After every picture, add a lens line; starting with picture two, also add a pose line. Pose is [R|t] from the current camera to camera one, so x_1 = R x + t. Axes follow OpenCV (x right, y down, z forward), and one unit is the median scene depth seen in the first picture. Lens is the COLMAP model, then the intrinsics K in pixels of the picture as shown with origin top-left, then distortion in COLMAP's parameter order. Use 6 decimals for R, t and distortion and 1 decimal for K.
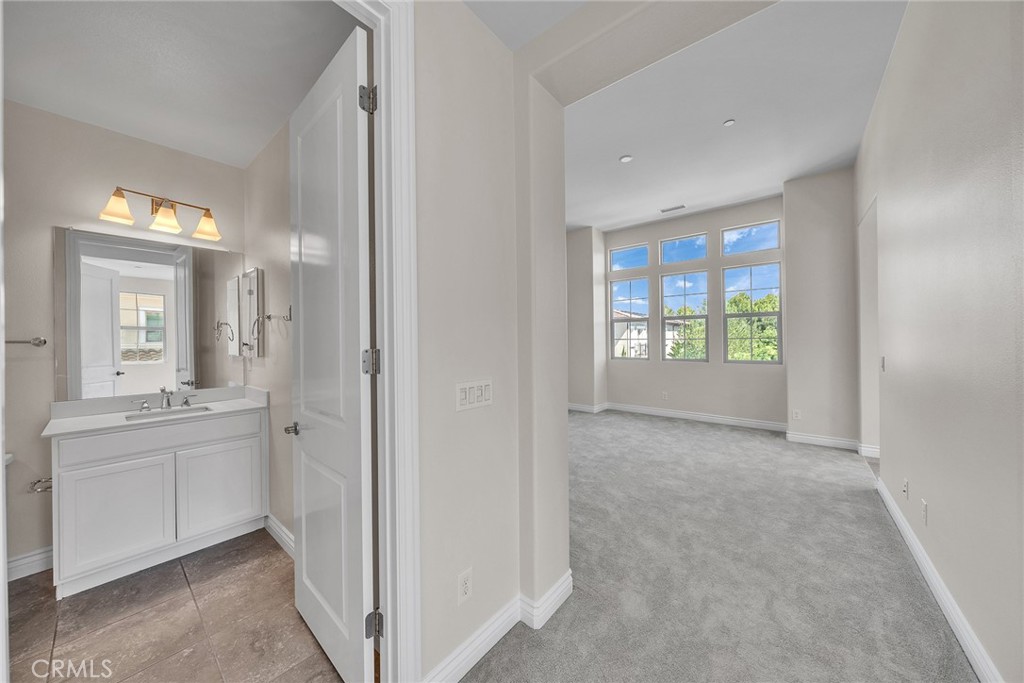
lens RADIAL K [[347.5, 0, 510.6], [0, 347.5, 340.3], [0, 0, 1]] dist [-0.005881, -0.000022]
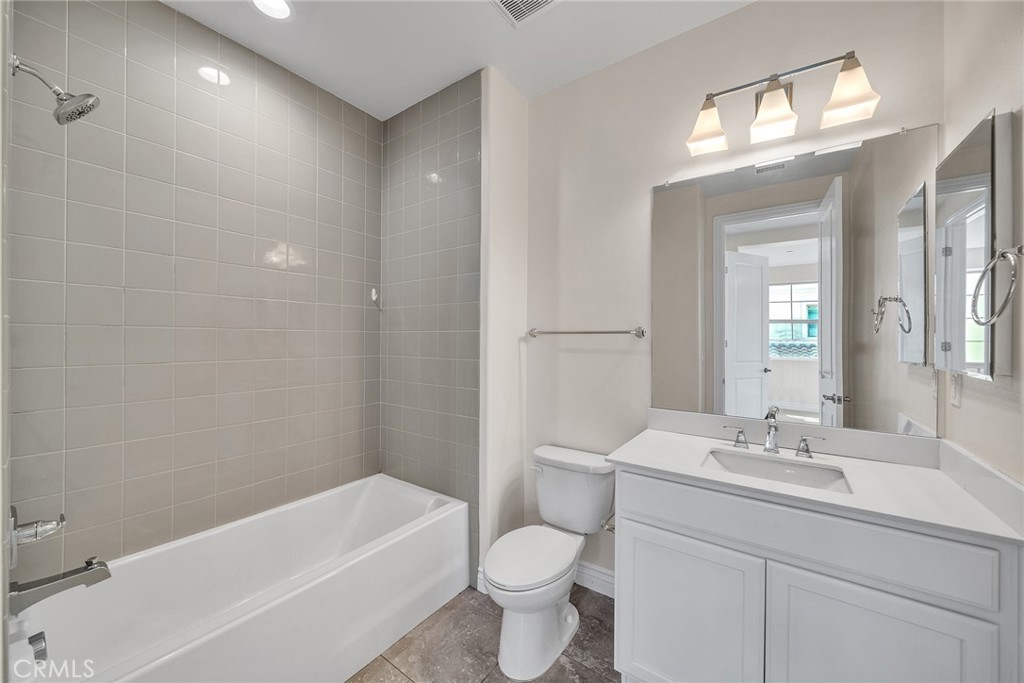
lens RADIAL K [[379.2, 0, 510.7], [0, 379.2, 338.0], [0, 0, 1]] dist [-0.003585, -0.000277]
pose [[0.080380, 0.009744, -0.996717, -0.311262], [-0.004417, 0.999946, 0.009419, 0.006762], [0.996754, 0.003645, 0.080419, 0.391427]]
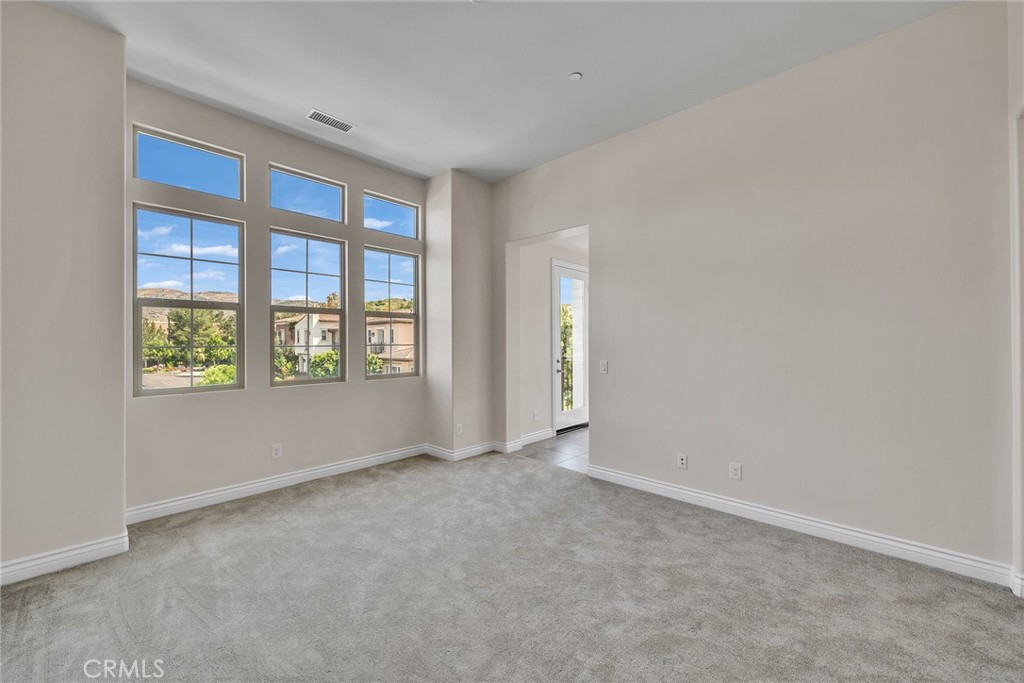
lens RADIAL K [[399.4, 0, 507.8], [0, 399.4, 338.7], [0, 0, 1]] dist [0.001466, 0.000515]
pose [[0.071552, 0.018156, 0.997272, -0.291372], [0.000577, 0.999833, -0.018244, -0.005345], [-0.997437, 0.001881, 0.071529, 1.088315]]
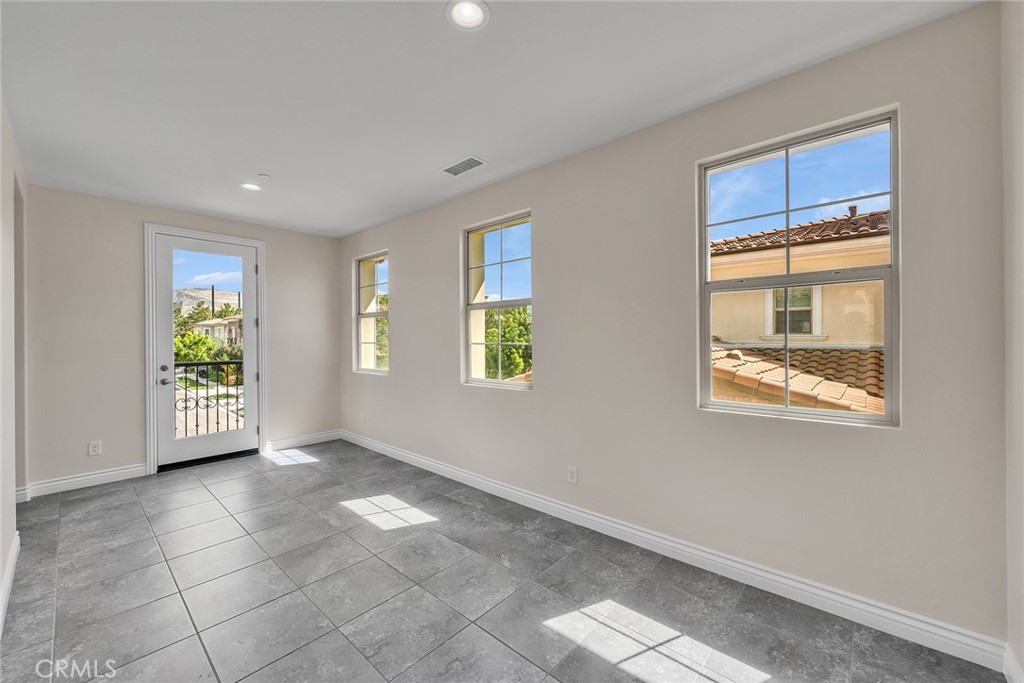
lens RADIAL K [[399.4, 0, 507.8], [0, 399.4, 338.7], [0, 0, 1]] dist [0.001466, 0.000515]
pose [[0.045464, 0.010352, 0.998912, 0.295685], [0.002706, 0.999941, -0.010486, -0.014281], [-0.998962, 0.003180, 0.045434, -0.177338]]
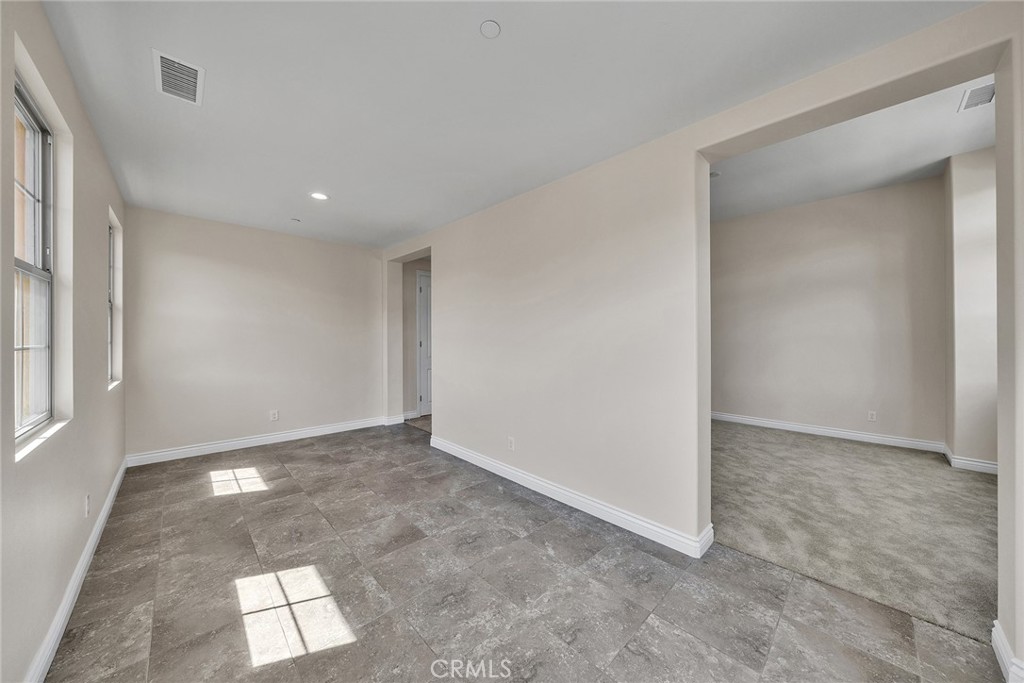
lens RADIAL K [[359.1, 0, 503.1], [0, 359.1, 339.0], [0, 0, 1]] dist [-0.002859, -0.000211]
pose [[-0.144685, 0.014971, -0.989364, 1.797548], [0.000890, 0.999887, 0.015001, -0.027434], [0.989477, 0.001290, -0.144682, 0.592687]]
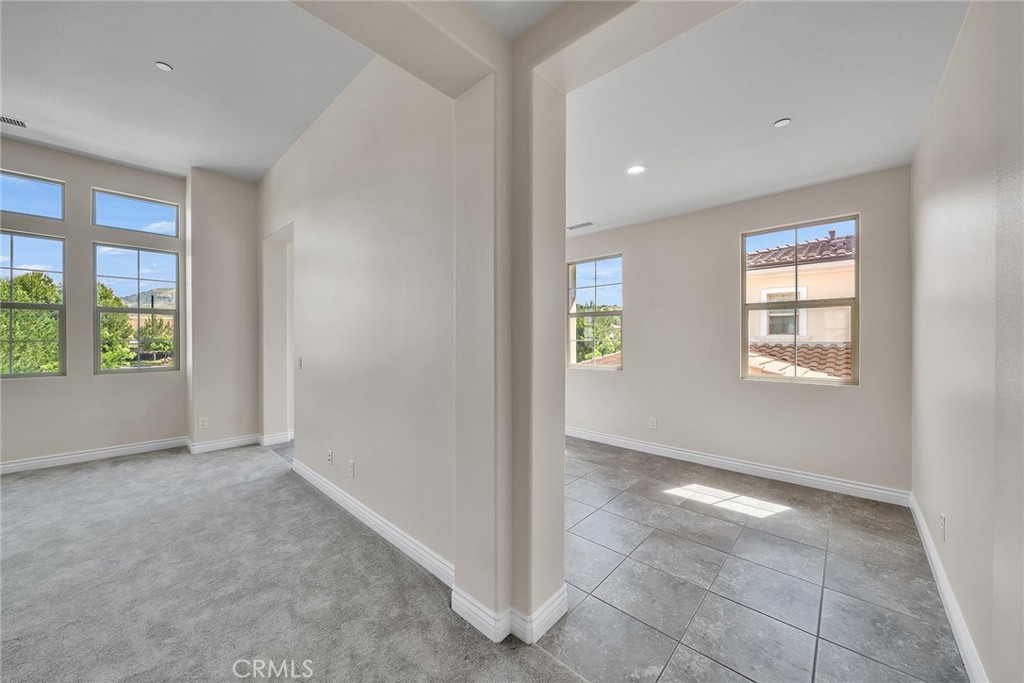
lens RADIAL K [[364.3, 0, 507.4], [0, 364.3, 338.1], [0, 0, 1]] dist [-0.002067, -0.000048]
pose [[0.060534, 0.008878, 0.998127, -0.137209], [-0.001860, 0.999960, -0.008781, -0.008111], [-0.998164, -0.001325, 0.060548, 0.171585]]
